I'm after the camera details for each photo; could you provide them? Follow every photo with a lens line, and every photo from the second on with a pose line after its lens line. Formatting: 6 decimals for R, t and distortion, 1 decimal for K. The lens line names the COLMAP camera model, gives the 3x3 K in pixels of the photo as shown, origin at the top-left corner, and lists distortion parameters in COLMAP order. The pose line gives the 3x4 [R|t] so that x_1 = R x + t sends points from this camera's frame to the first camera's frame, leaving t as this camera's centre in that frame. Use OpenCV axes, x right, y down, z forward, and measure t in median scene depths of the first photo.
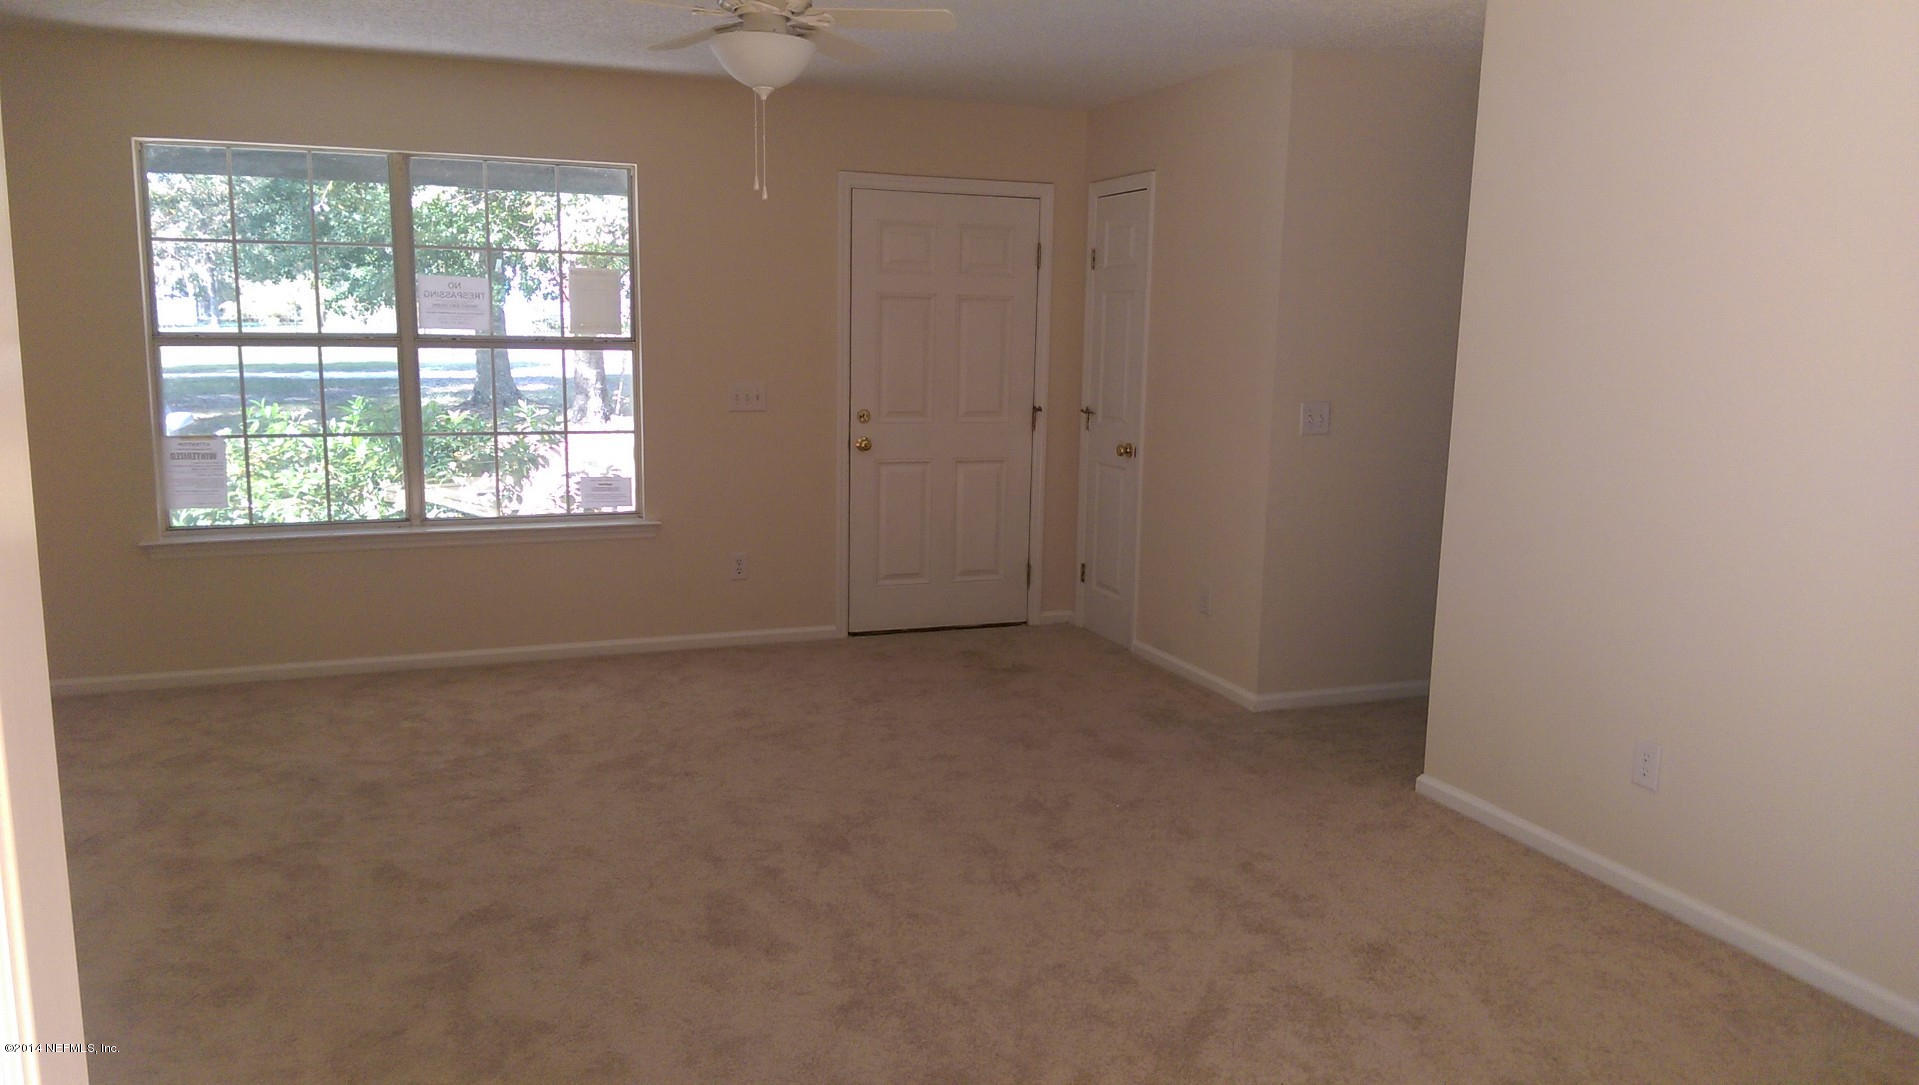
lens RADIAL K [[1317.1, 0, 931.5], [0, 1317.1, 540.8], [0, 0, 1]] dist [0.003499, 0.001630]
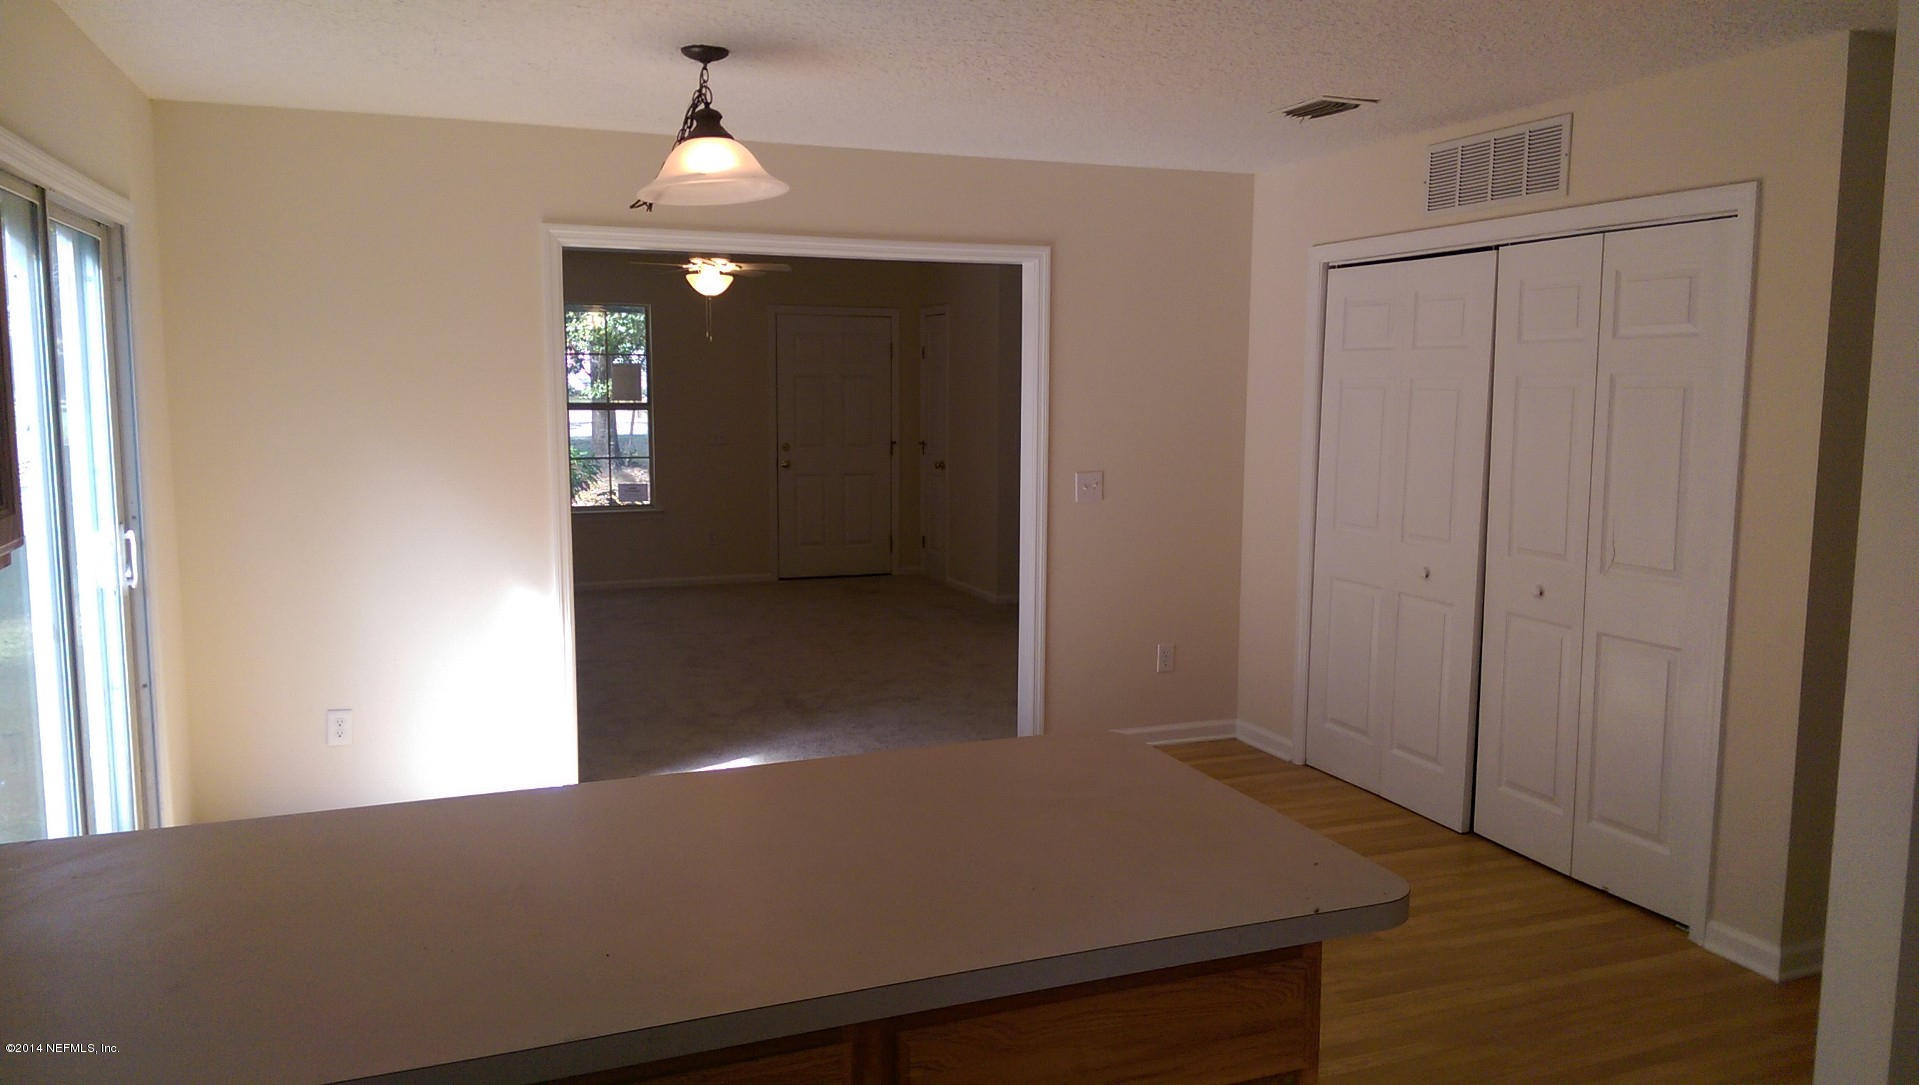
lens RADIAL K [[1351.3, 0, 955.9], [0, 1351.3, 541.2], [0, 0, 1]] dist [0.116320, -0.183679]
pose [[0.999916, -0.012968, 0.000177, 0.164558], [0.012963, 0.998860, -0.045948, 0.108544], [0.000420, 0.045947, 0.998944, -0.731197]]
